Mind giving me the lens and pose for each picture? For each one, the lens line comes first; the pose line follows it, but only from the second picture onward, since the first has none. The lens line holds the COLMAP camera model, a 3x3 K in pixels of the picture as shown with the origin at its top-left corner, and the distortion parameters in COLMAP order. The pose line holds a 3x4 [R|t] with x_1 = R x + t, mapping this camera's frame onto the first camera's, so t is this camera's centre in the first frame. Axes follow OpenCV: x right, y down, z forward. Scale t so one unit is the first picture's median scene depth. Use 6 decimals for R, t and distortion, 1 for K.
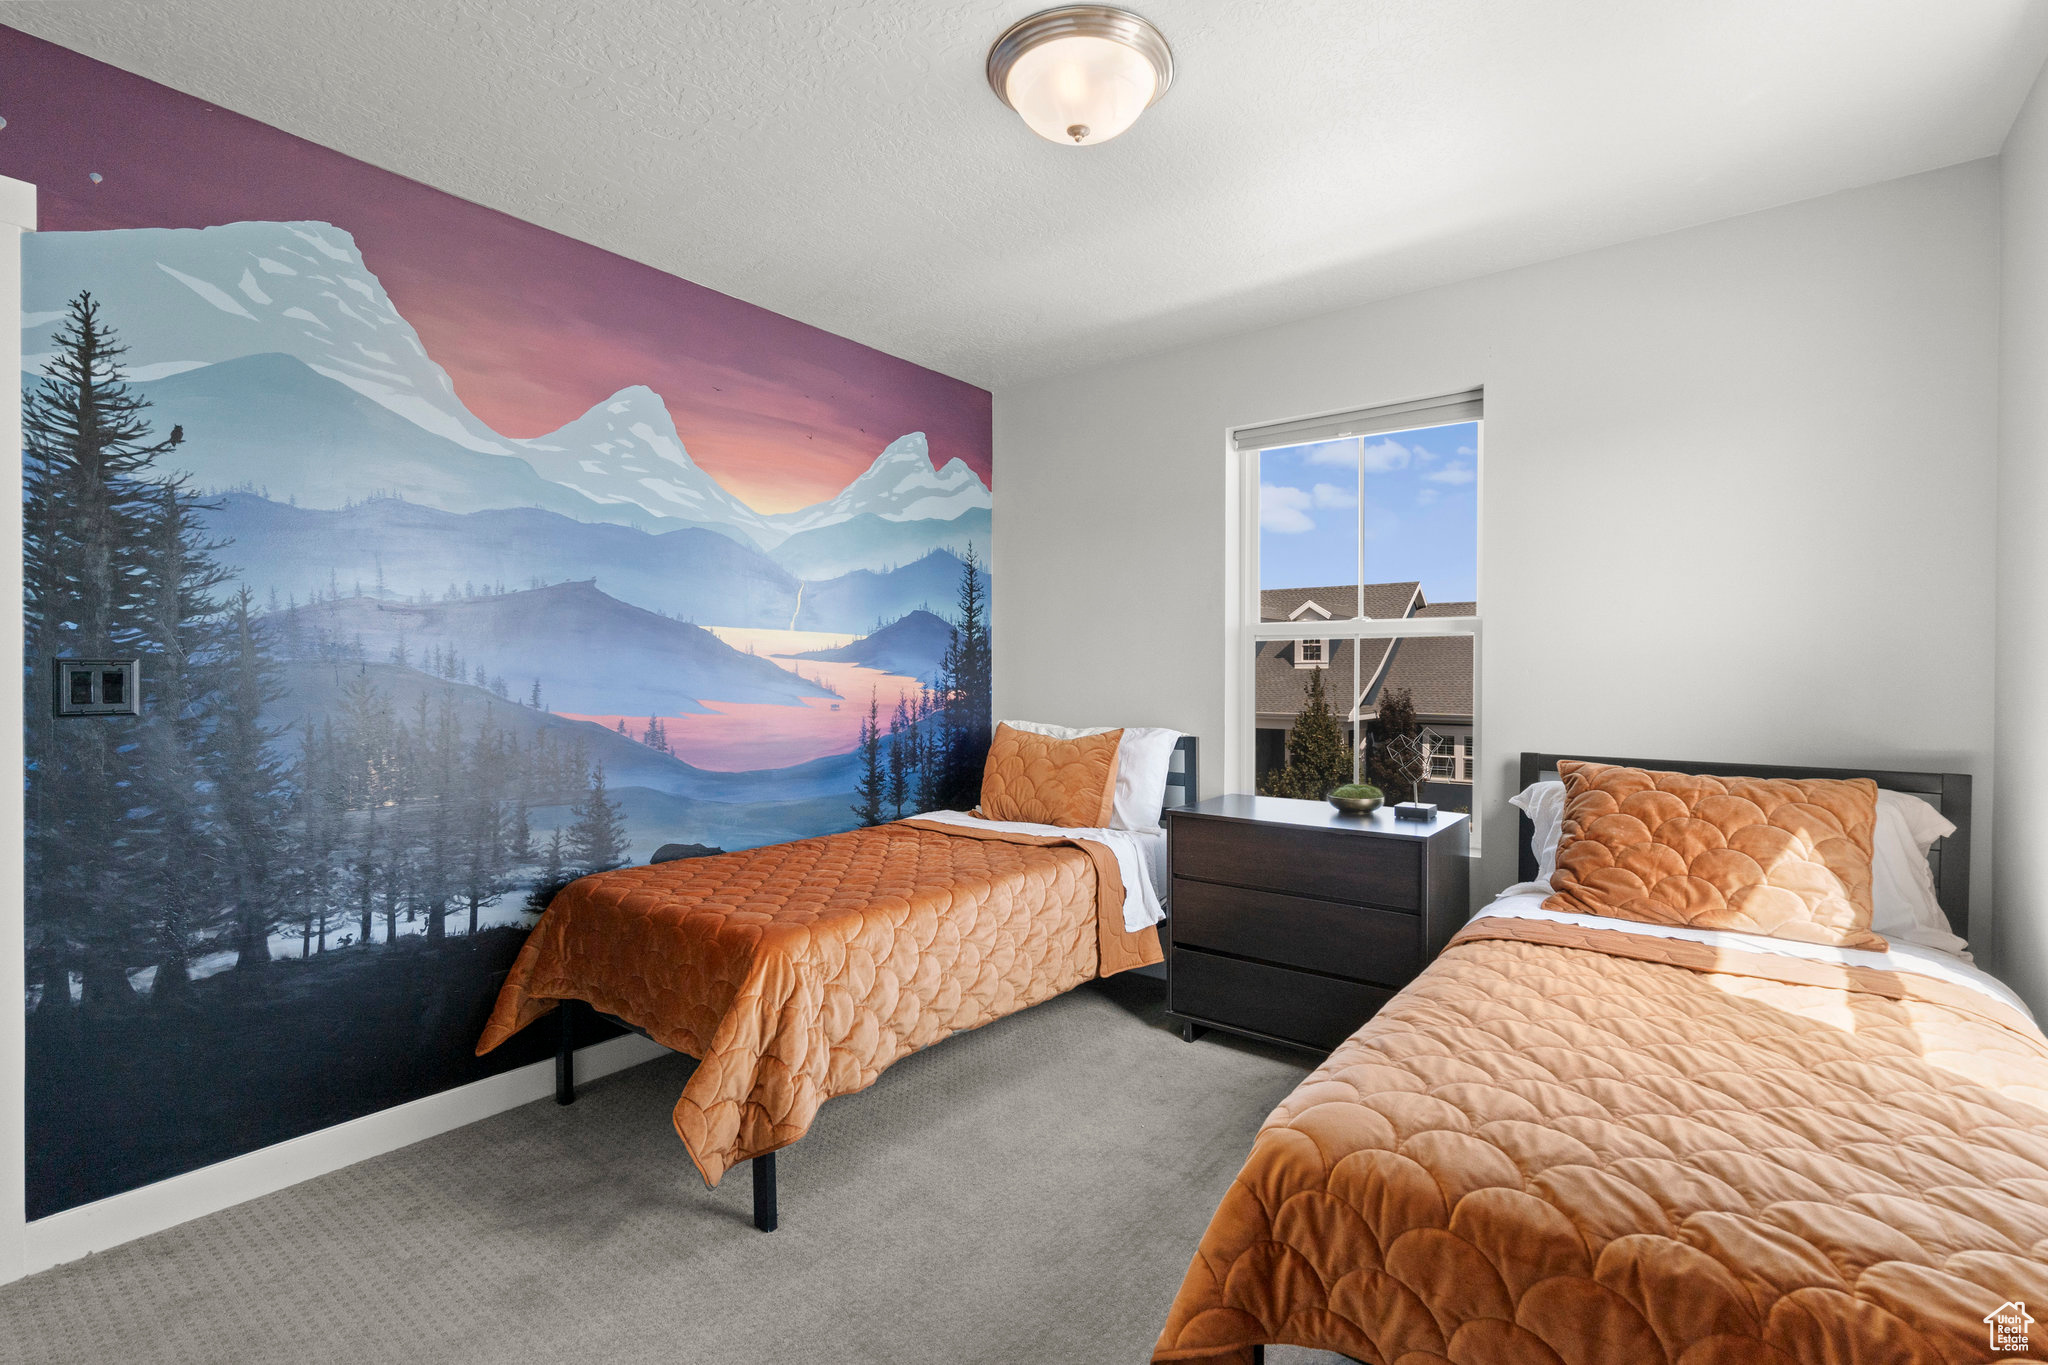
lens RADIAL K [[924.0, 0, 1024.0], [0, 924.0, 682.5], [0, 0, 1]] dist [-0.007152, 0.001151]
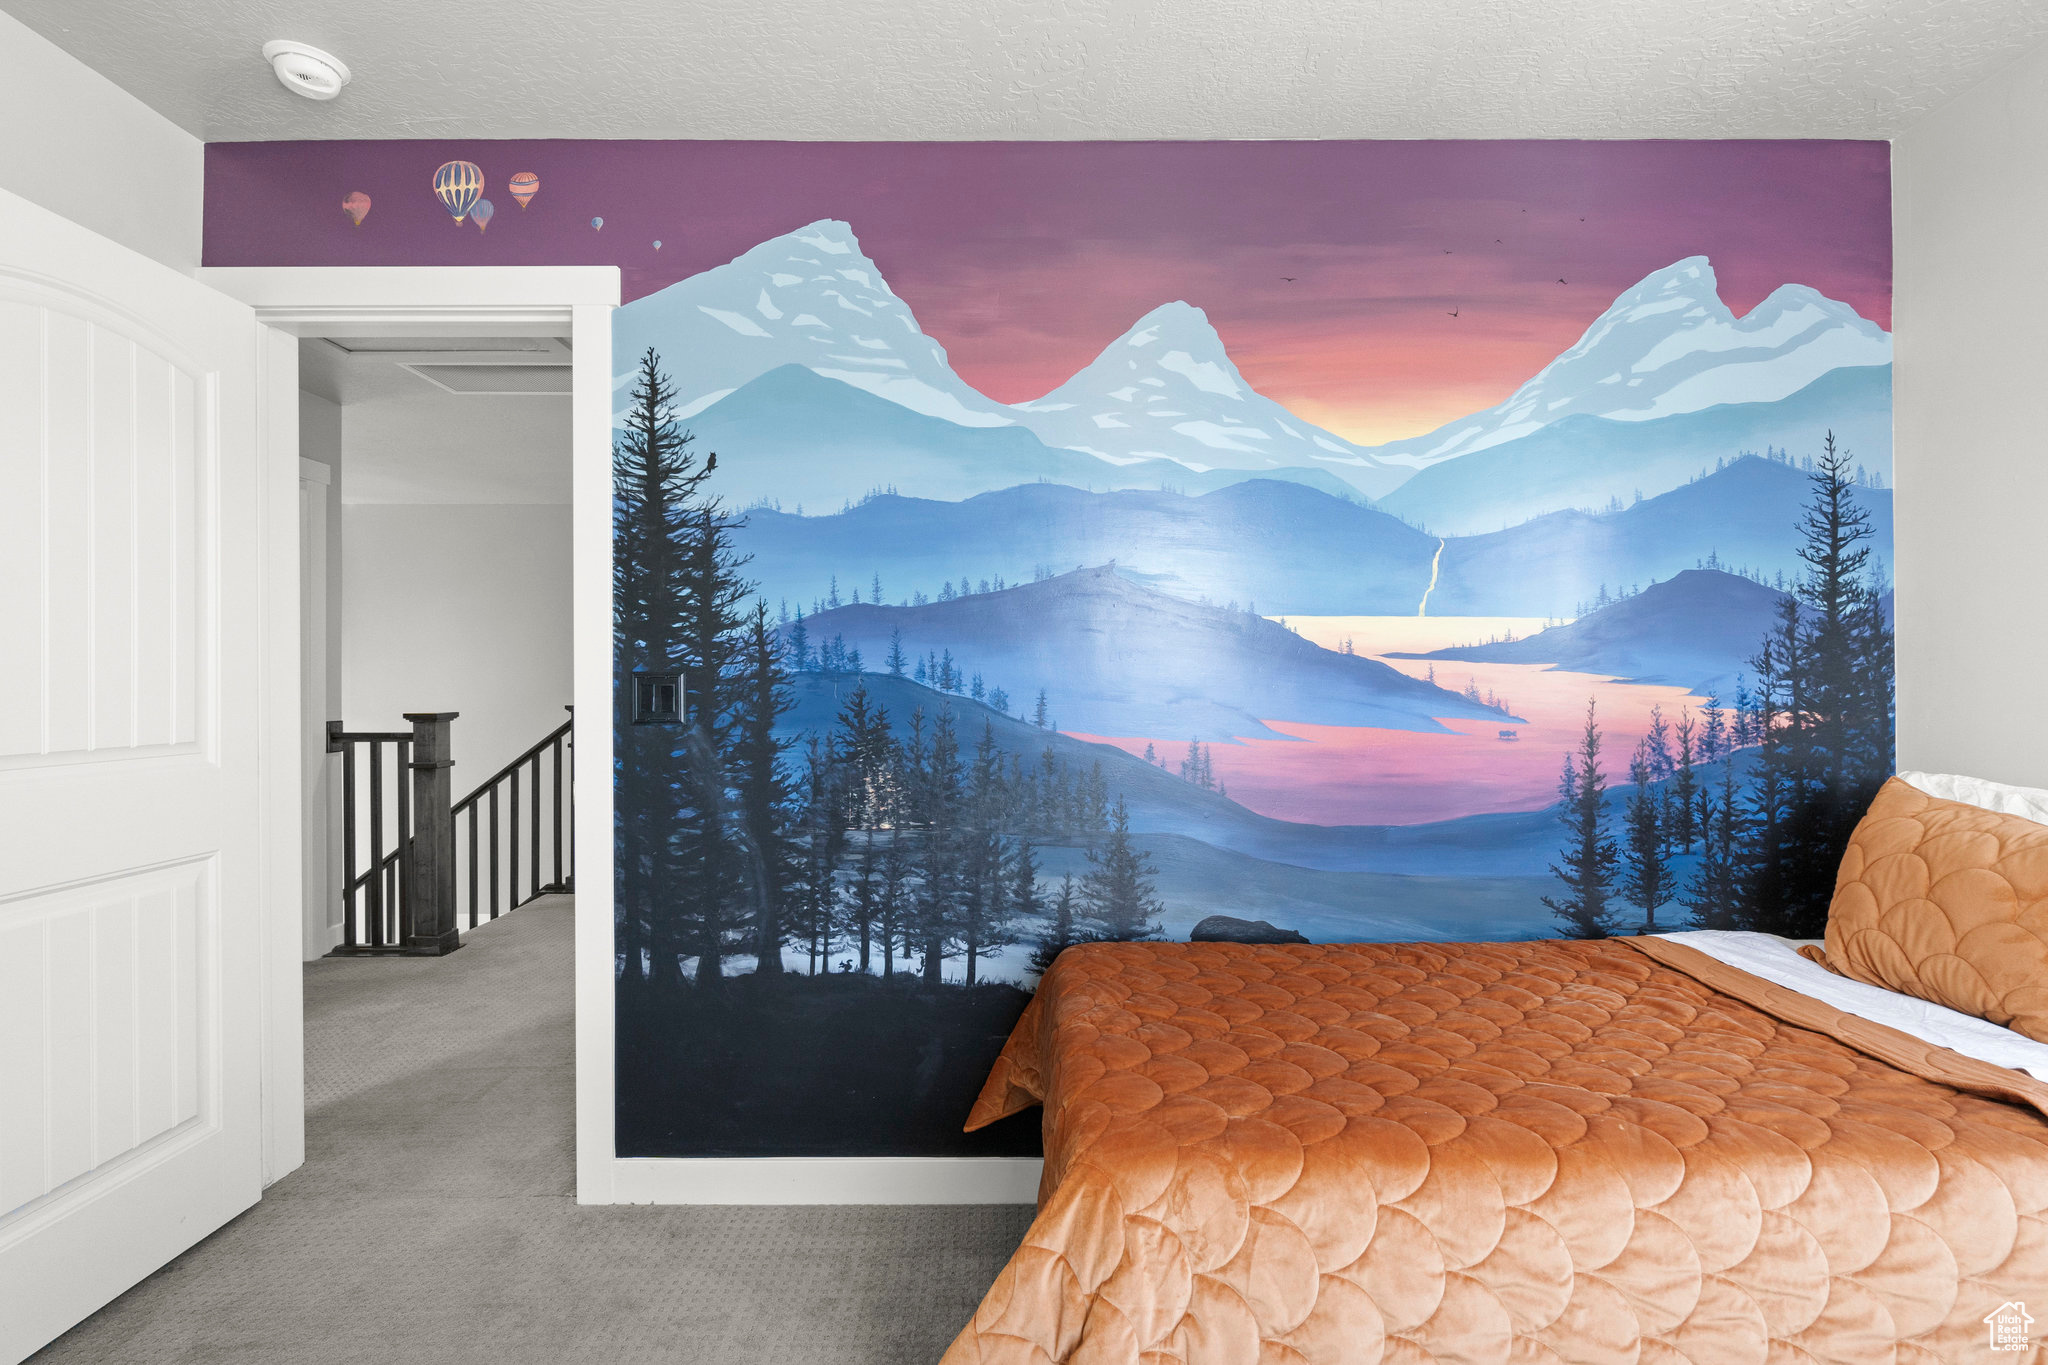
lens RADIAL K [[924.0, 0, 1024.0], [0, 924.0, 682.5], [0, 0, 1]] dist [-0.007152, 0.001151]
pose [[0.619612, -0.005859, -0.784886, 0.116374], [-0.002643, 0.999951, -0.009551, -0.003217], [0.784903, 0.007993, 0.619566, 0.509558]]
